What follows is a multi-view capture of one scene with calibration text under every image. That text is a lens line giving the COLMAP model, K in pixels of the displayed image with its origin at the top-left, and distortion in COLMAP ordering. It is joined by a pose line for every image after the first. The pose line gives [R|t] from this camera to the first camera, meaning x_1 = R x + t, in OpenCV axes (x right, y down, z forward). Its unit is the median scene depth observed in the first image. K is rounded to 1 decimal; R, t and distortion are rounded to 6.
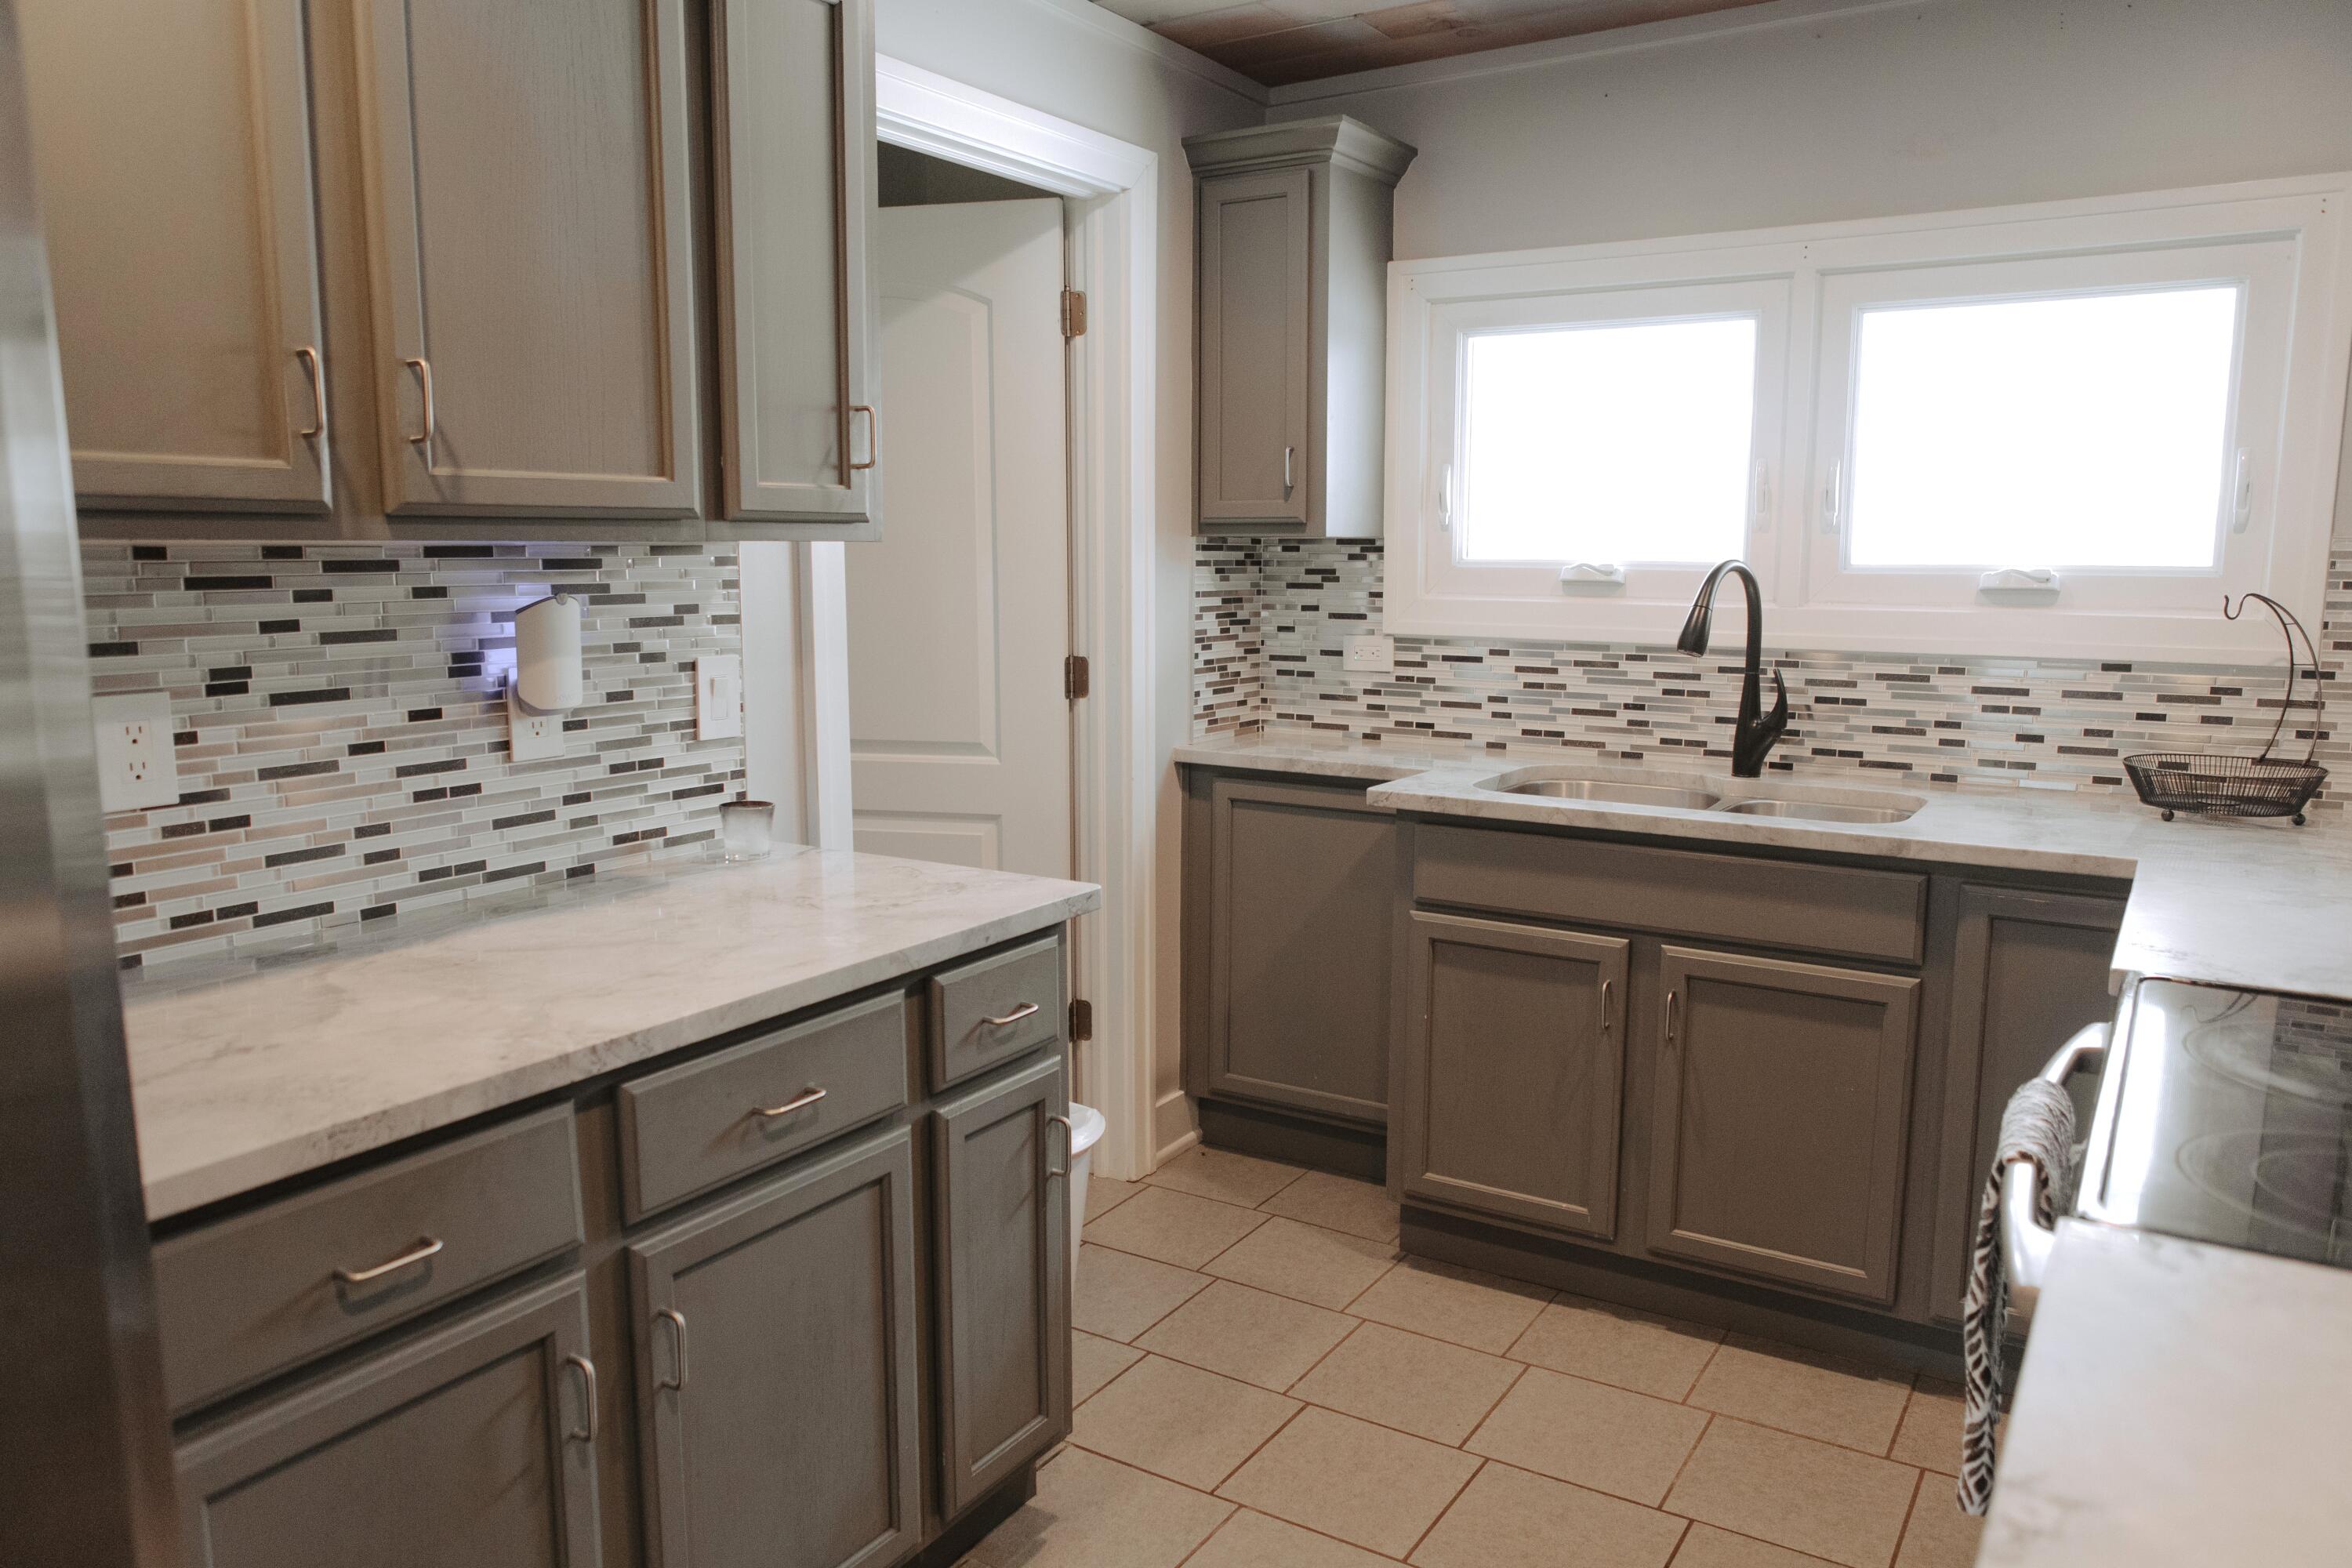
lens RADIAL K [[1607.8, 0, 1189.9], [0, 1607.8, 787.1], [0, 0, 1]] dist [-0.026769, 0.021964]
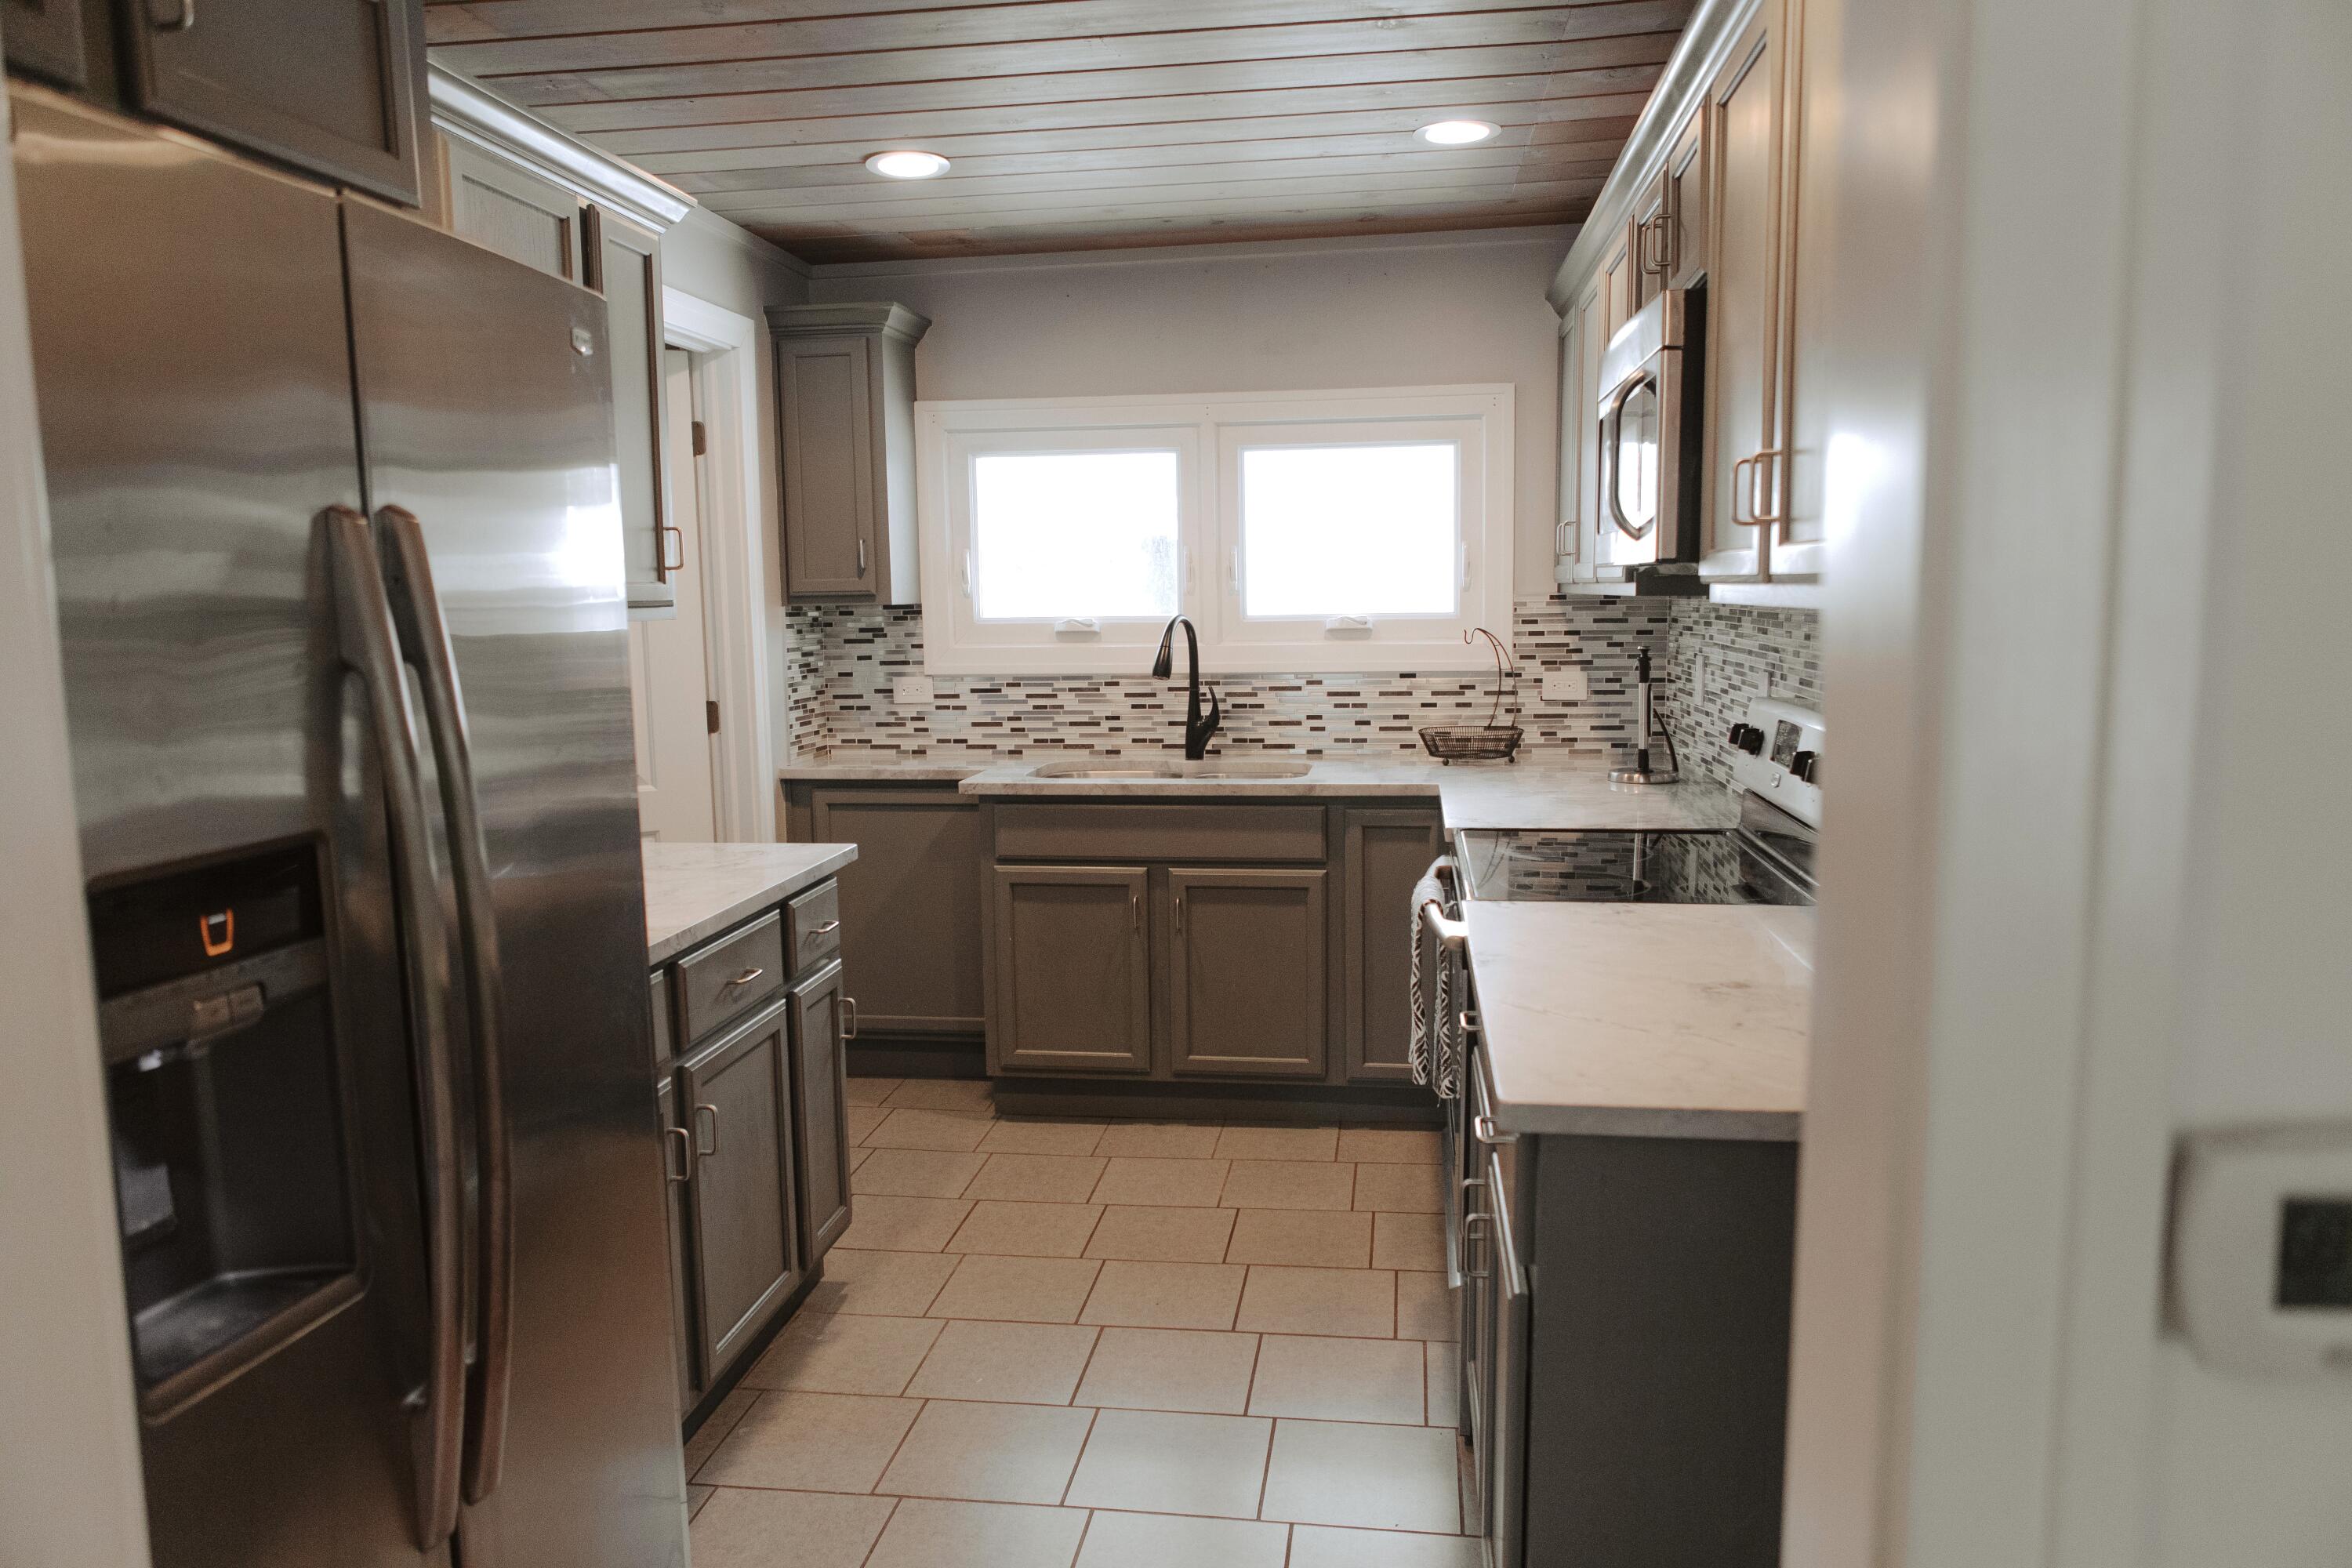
lens RADIAL K [[1546.4, 0, 1176.0], [0, 1546.4, 784.0], [0, 0, 1]] dist [-0.002551, 0.000350]
pose [[0.913682, -0.066956, 0.400876, -0.249793], [0.078241, 0.996864, -0.011826, 0.032021], [-0.398828, 0.042170, 0.916056, -0.311216]]
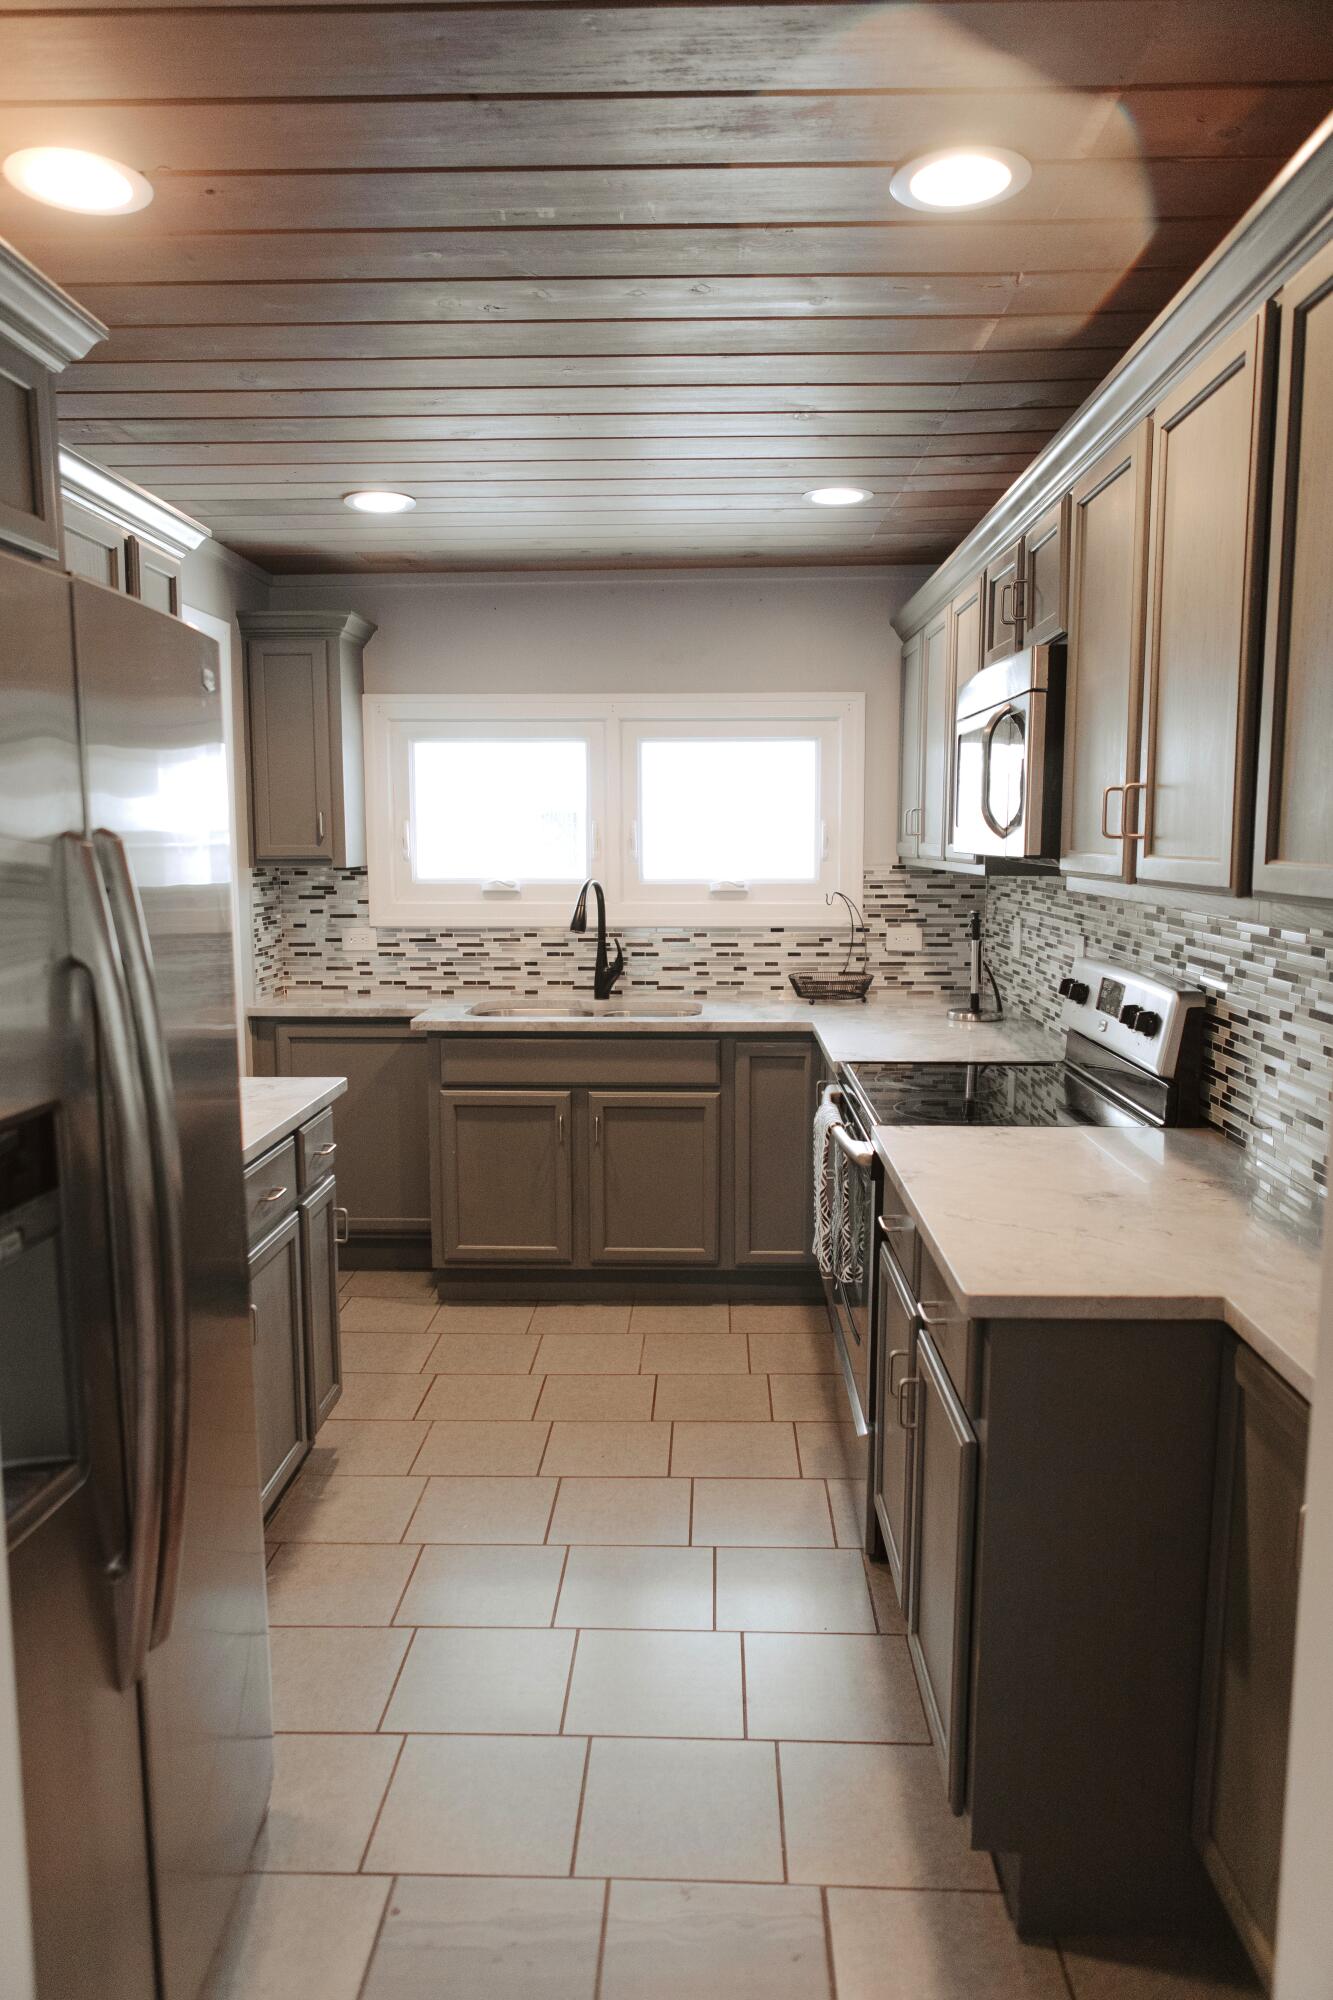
lens RADIAL K [[1322.0, 0, 666.5], [0, 1322.0, 1000.0], [0, 0, 1]] dist [-0.000890, 0.001945]
pose [[0.863640, -0.066165, 0.499747, -0.331218], [0.079758, 0.996797, -0.005861, 0.008730], [-0.497759, 0.044921, 0.866151, -0.312844]]
